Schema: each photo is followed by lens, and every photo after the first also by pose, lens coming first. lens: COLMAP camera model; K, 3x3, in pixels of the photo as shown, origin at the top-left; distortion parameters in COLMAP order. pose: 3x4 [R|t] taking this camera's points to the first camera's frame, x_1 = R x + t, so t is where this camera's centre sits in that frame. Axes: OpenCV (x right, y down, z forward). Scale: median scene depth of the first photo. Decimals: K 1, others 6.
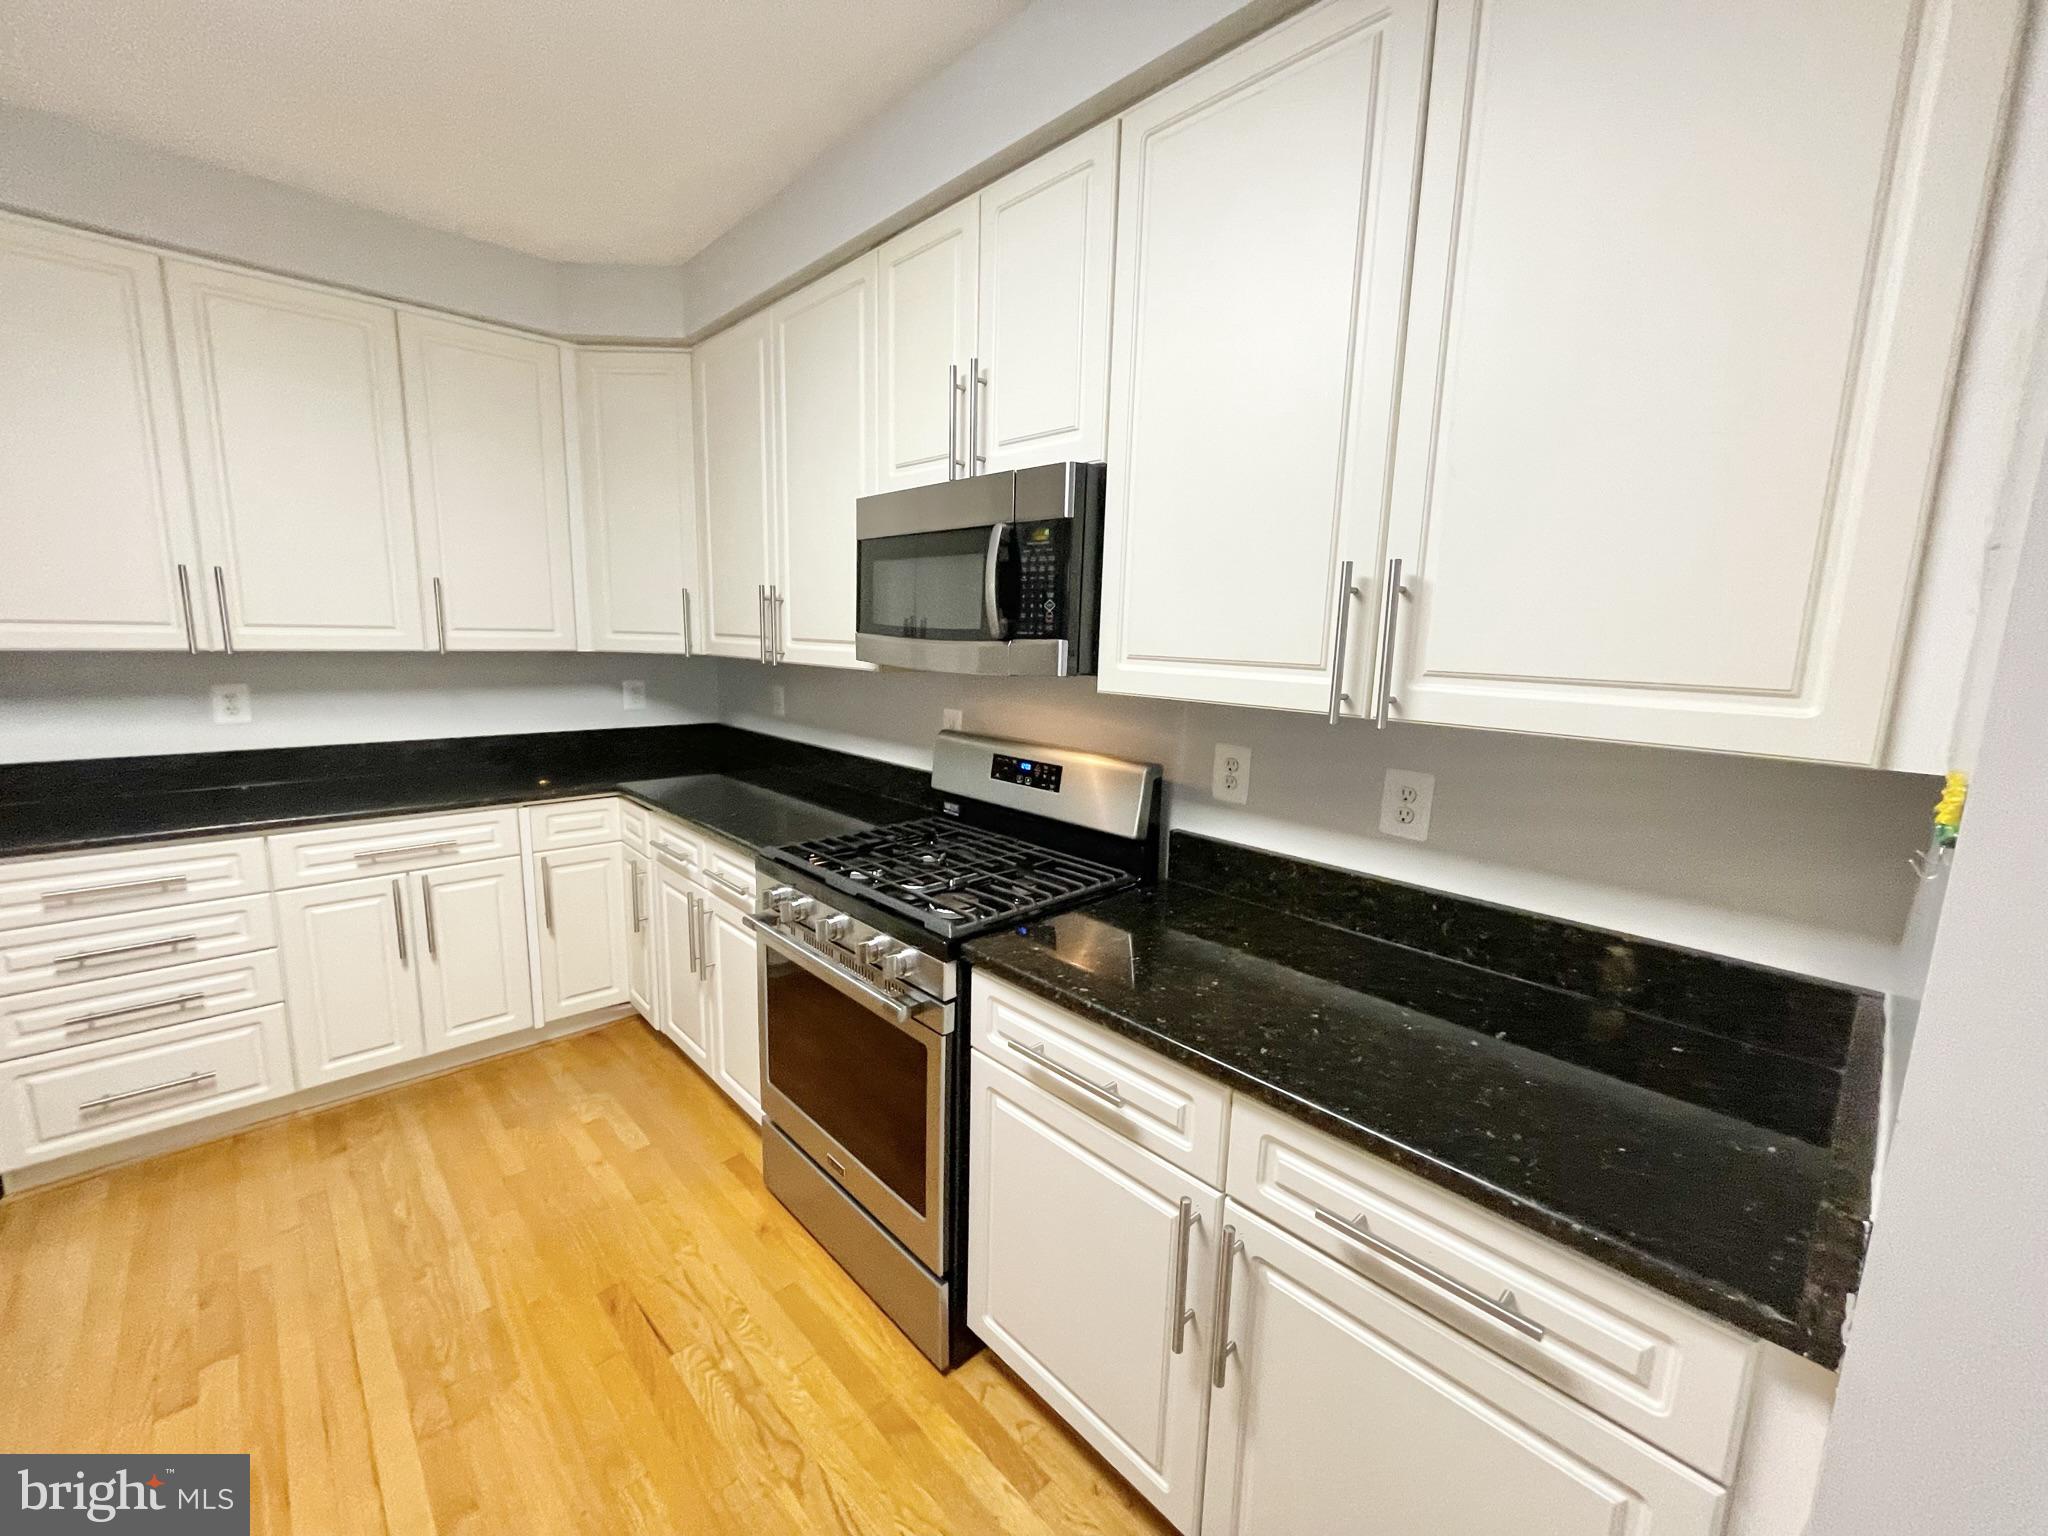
lens RADIAL K [[824.4, 0, 1030.2], [0, 824.4, 766.9], [0, 0, 1]] dist [0.000469, -0.000784]
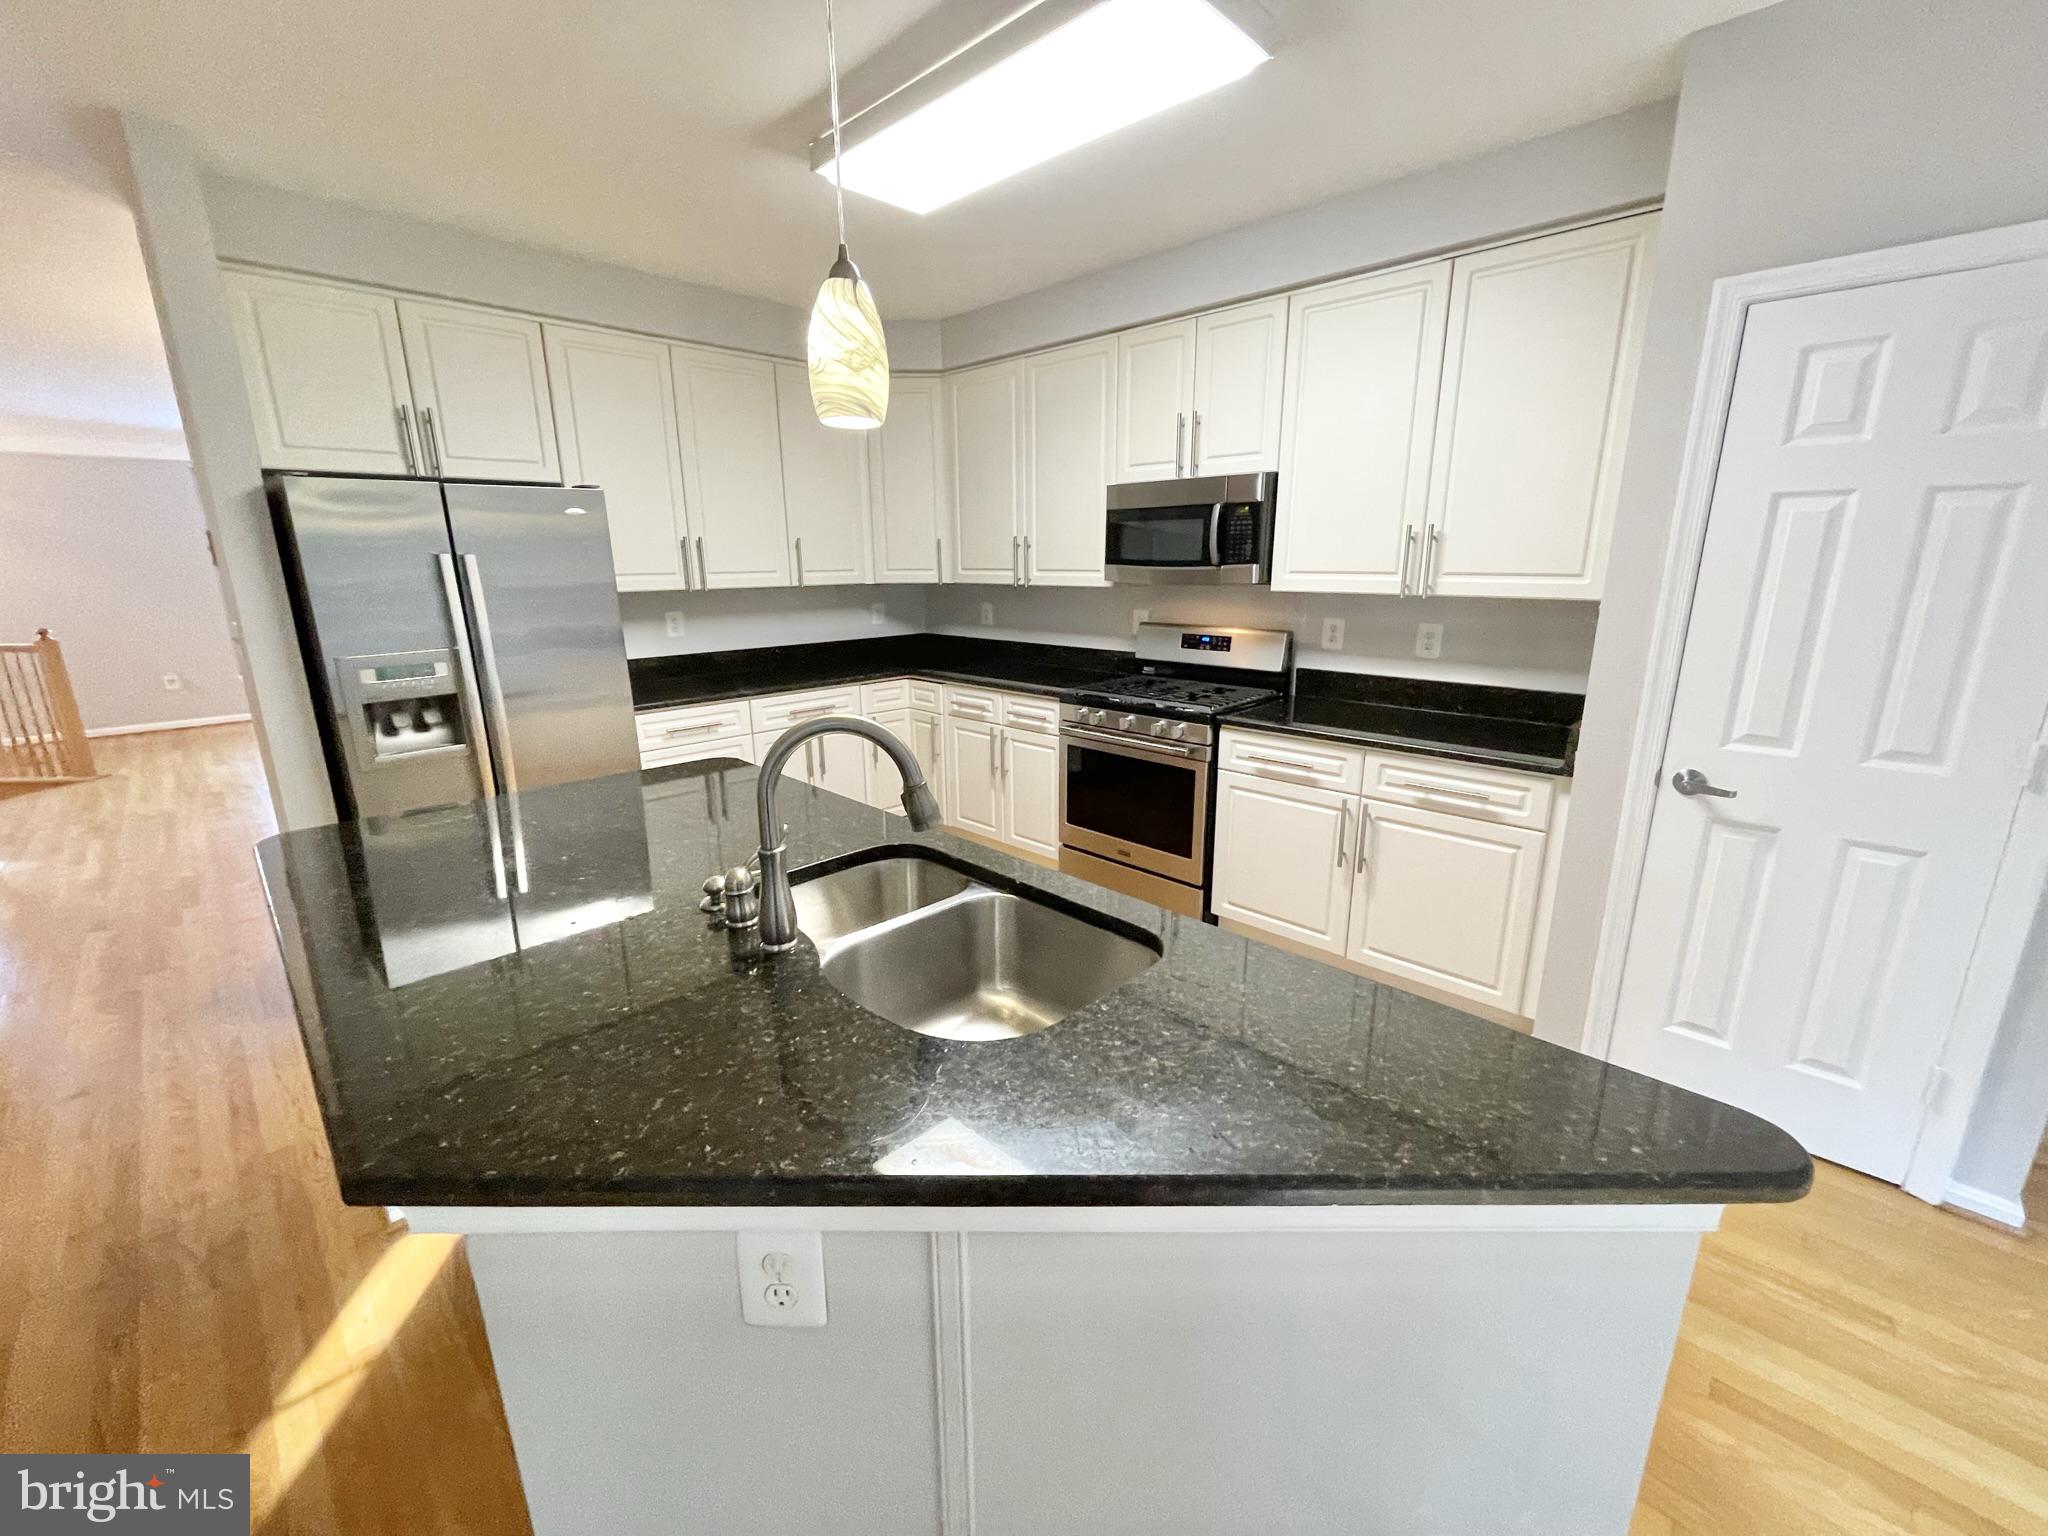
lens RADIAL K [[824.4, 0, 1025.1], [0, 824.4, 769.1], [0, 0, 1]] dist [0.000469, -0.000784]
pose [[0.998962, -0.040876, 0.020082, -0.455978], [0.038910, 0.995173, 0.090093, 0.106444], [-0.023668, -0.089218, 0.995731, -0.790855]]
